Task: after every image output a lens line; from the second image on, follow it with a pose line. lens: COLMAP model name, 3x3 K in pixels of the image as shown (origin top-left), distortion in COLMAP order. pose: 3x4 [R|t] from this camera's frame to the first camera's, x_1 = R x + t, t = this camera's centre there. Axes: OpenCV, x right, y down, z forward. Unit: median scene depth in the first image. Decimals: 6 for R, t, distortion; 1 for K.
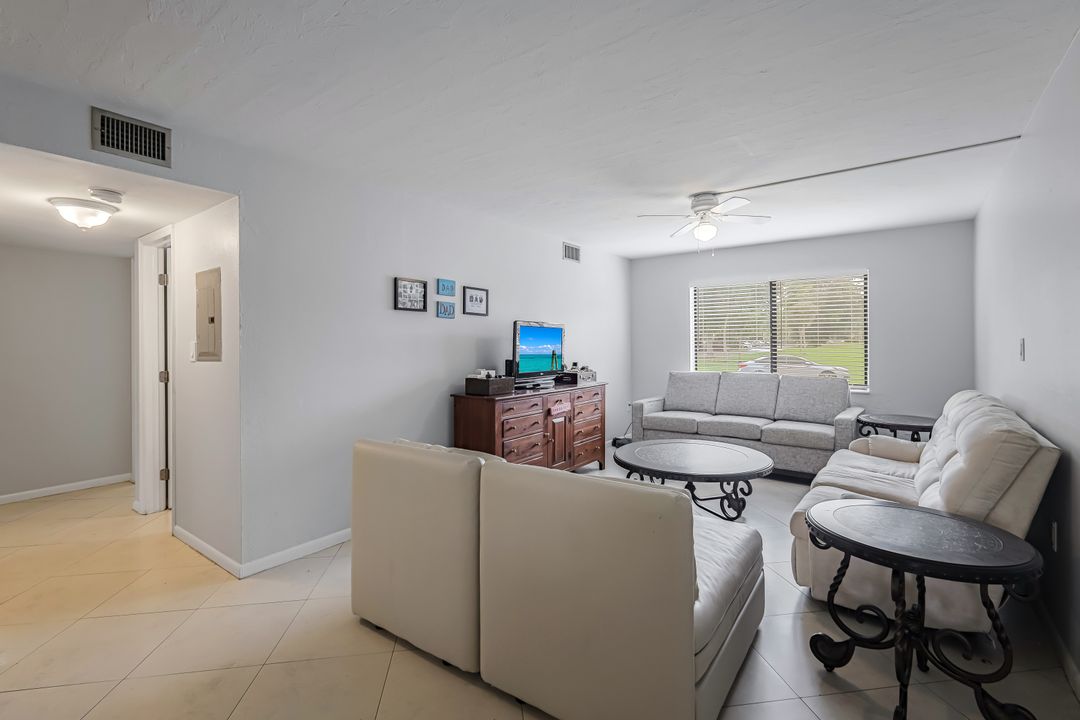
lens RADIAL K [[481.1, 0, 543.0], [0, 481.1, 343.0], [0, 0, 1]] dist [-0.001155, -0.000191]
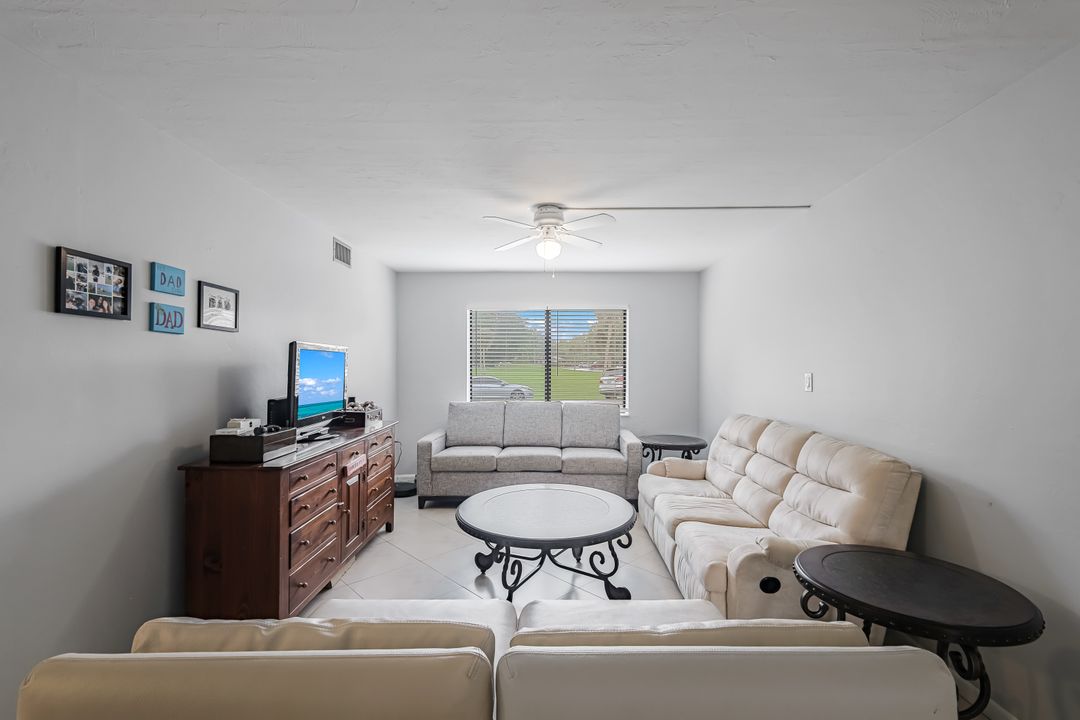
lens RADIAL K [[471.4, 0, 537.6], [0, 471.4, 363.5], [0, 0, 1]] dist [0.010552, 0.000070]
pose [[0.813056, 0.007265, 0.582140, -0.162652], [-0.007304, 0.999971, -0.002279, -0.016722], [-0.582139, -0.002399, 0.813086, 0.271388]]
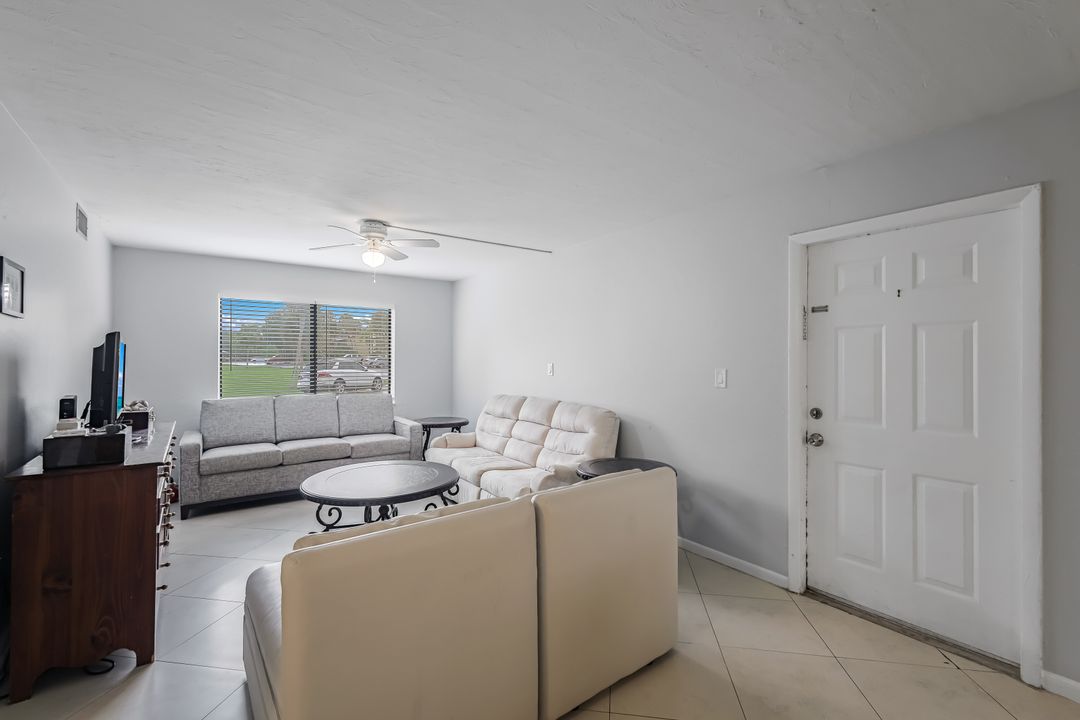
lens RADIAL K [[471.0, 0, 542.3], [0, 471.0, 354.9], [0, 0, 1]] dist [0.002687, 0.000149]
pose [[0.298443, 0.012529, 0.954345, -0.454447], [-0.004760, 0.999921, -0.011638, -0.013656], [-0.954416, -0.001069, 0.298479, 0.316398]]
